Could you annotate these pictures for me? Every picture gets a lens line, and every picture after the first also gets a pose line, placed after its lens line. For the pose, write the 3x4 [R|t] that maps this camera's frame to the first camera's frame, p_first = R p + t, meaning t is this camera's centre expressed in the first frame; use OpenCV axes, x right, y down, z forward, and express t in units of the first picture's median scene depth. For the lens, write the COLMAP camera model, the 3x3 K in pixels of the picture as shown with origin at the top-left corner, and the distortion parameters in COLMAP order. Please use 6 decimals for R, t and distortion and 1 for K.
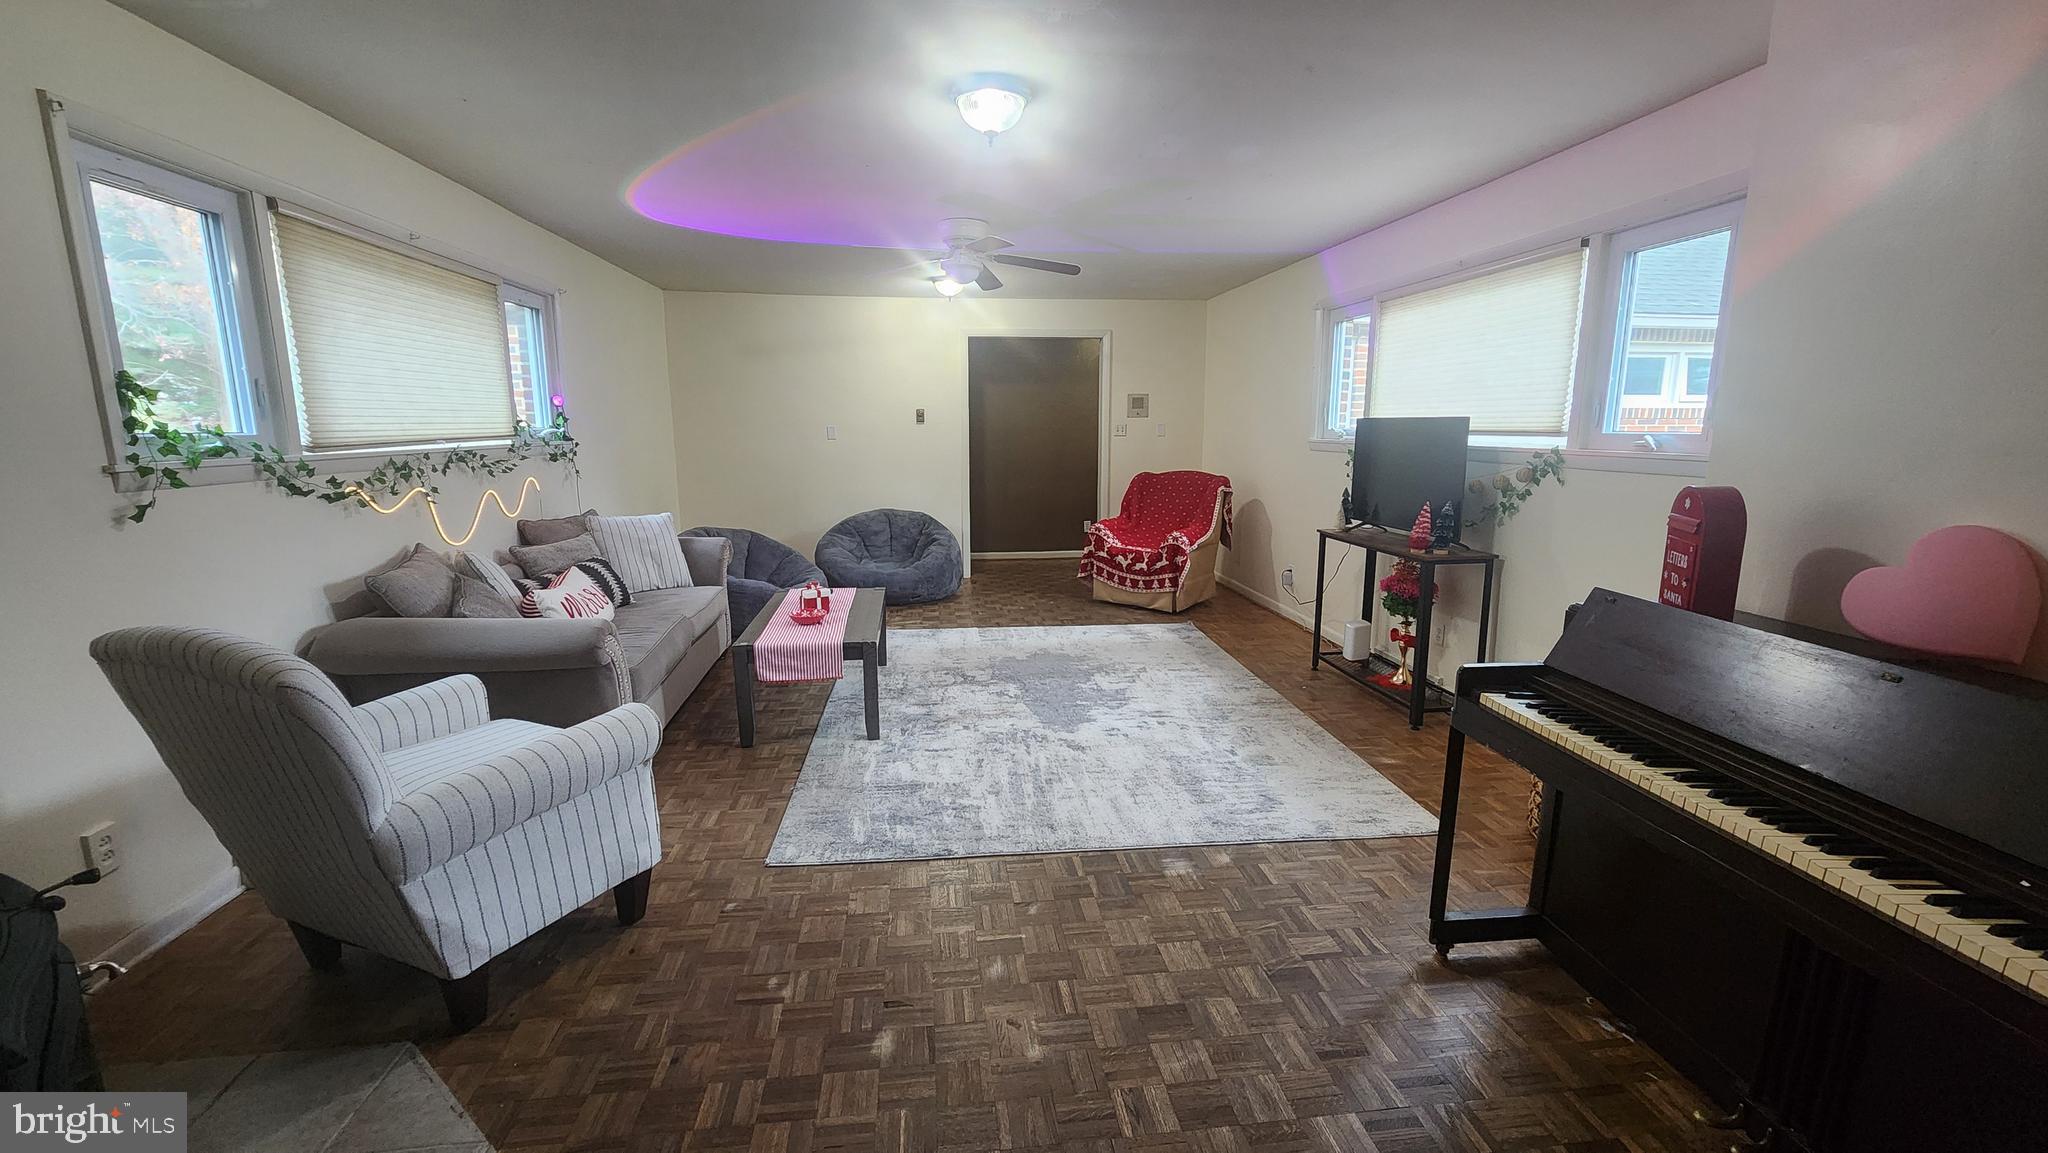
lens RADIAL K [[848.7, 0, 1020.7], [0, 848.7, 576.1], [0, 0, 1]] dist [-0.001111, 0.000907]
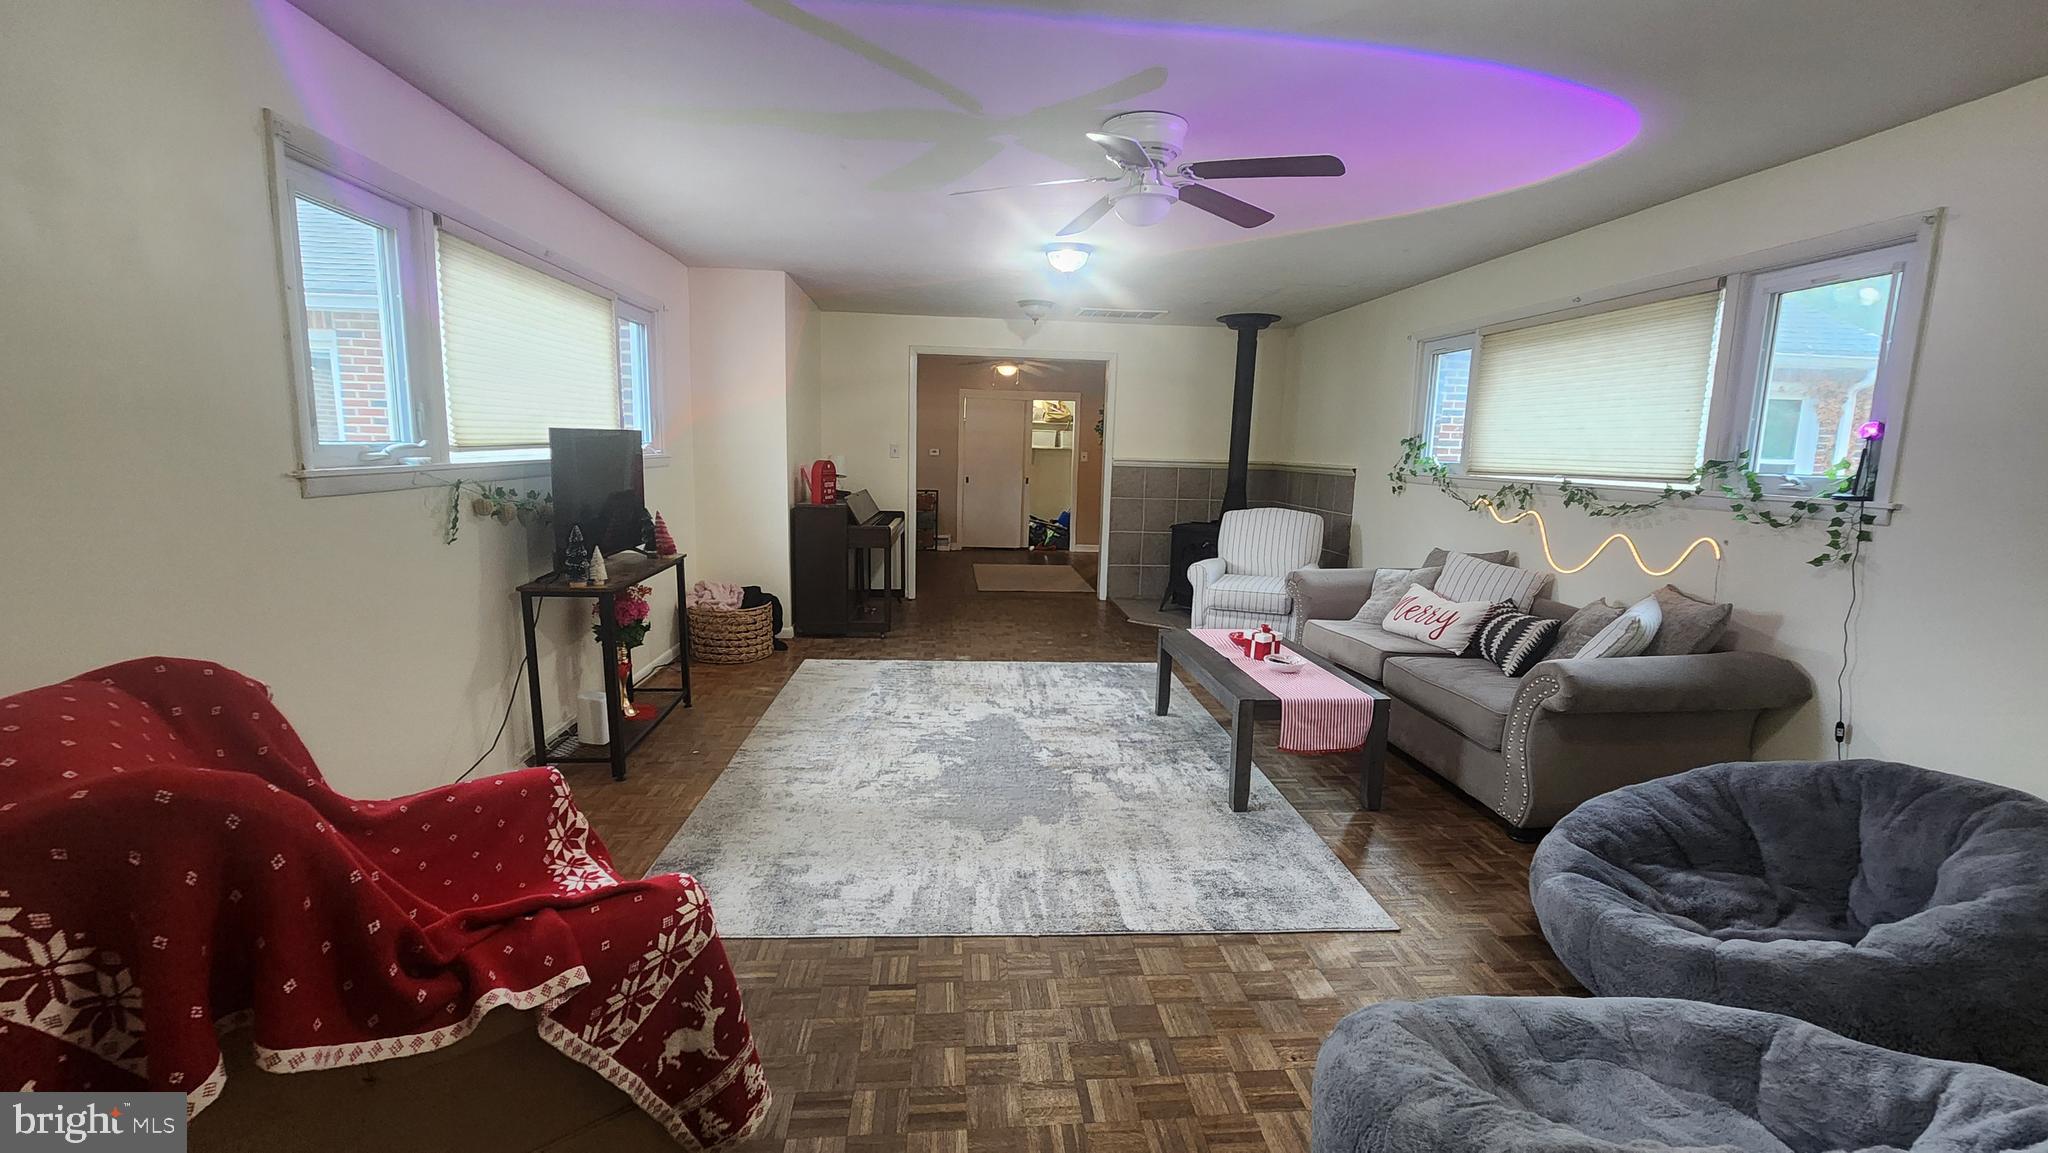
lens RADIAL K [[848.7, 0, 1024.4], [0, 848.7, 578.5], [0, 0, 1]] dist [-0.001111, 0.000907]
pose [[-0.999129, -0.030349, 0.028639, -0.009841], [-0.019144, 0.943207, 0.331652, -0.341360], [-0.037078, 0.330815, -0.942967, 1.868204]]
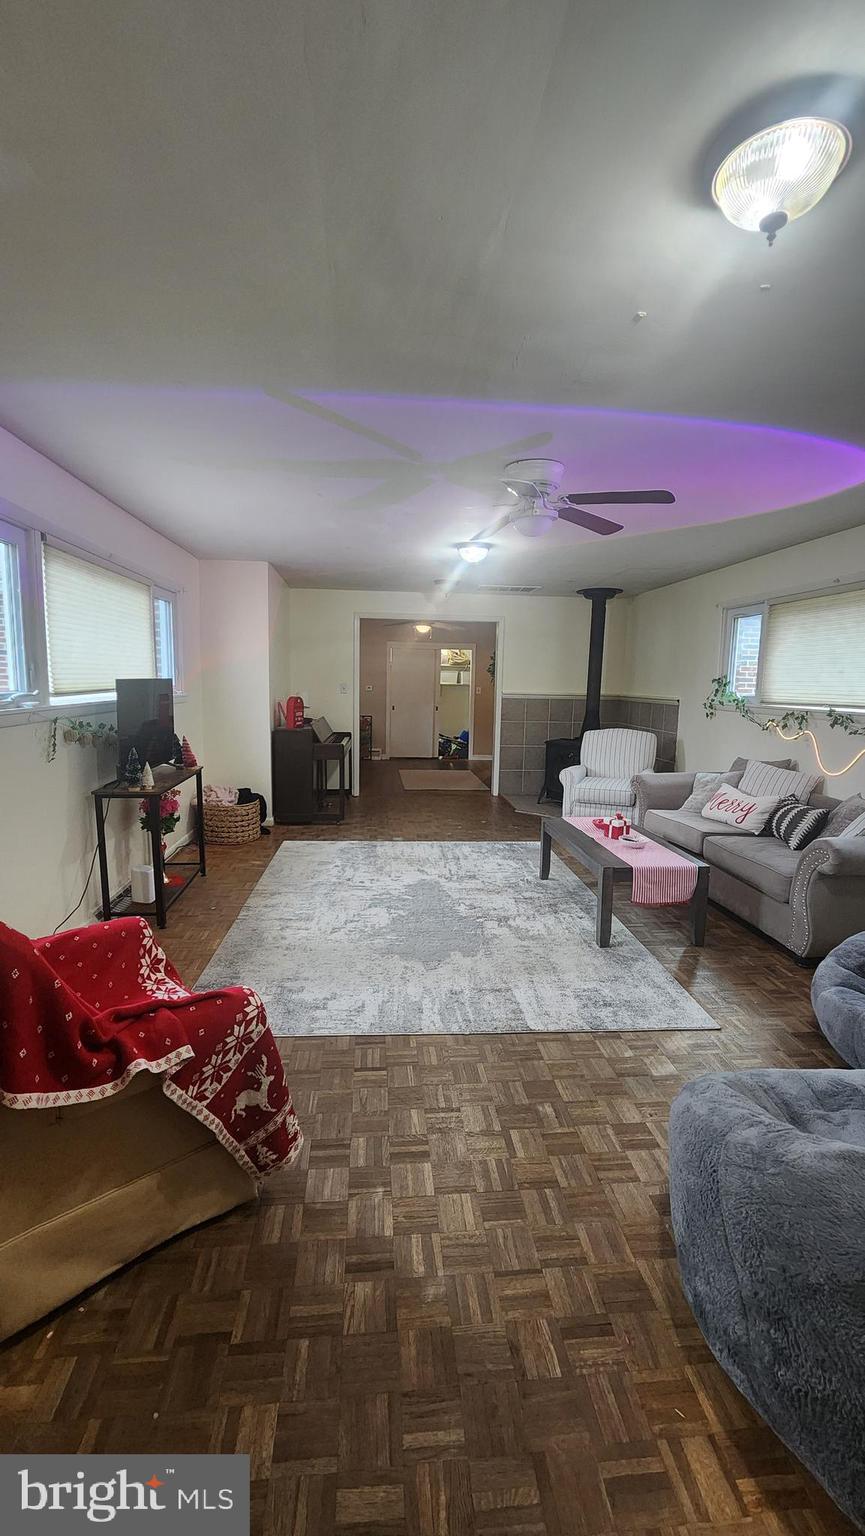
lens RADIAL K [[636.5, 0, 428.9], [0, 636.5, 766.5], [0, 0, 1]] dist [-0.001111, 0.000907]
pose [[-0.999383, -0.022764, 0.026753, 0.019259], [-0.013242, 0.949554, 0.313325, -0.361893], [-0.032536, 0.312777, -0.949269, 1.913253]]
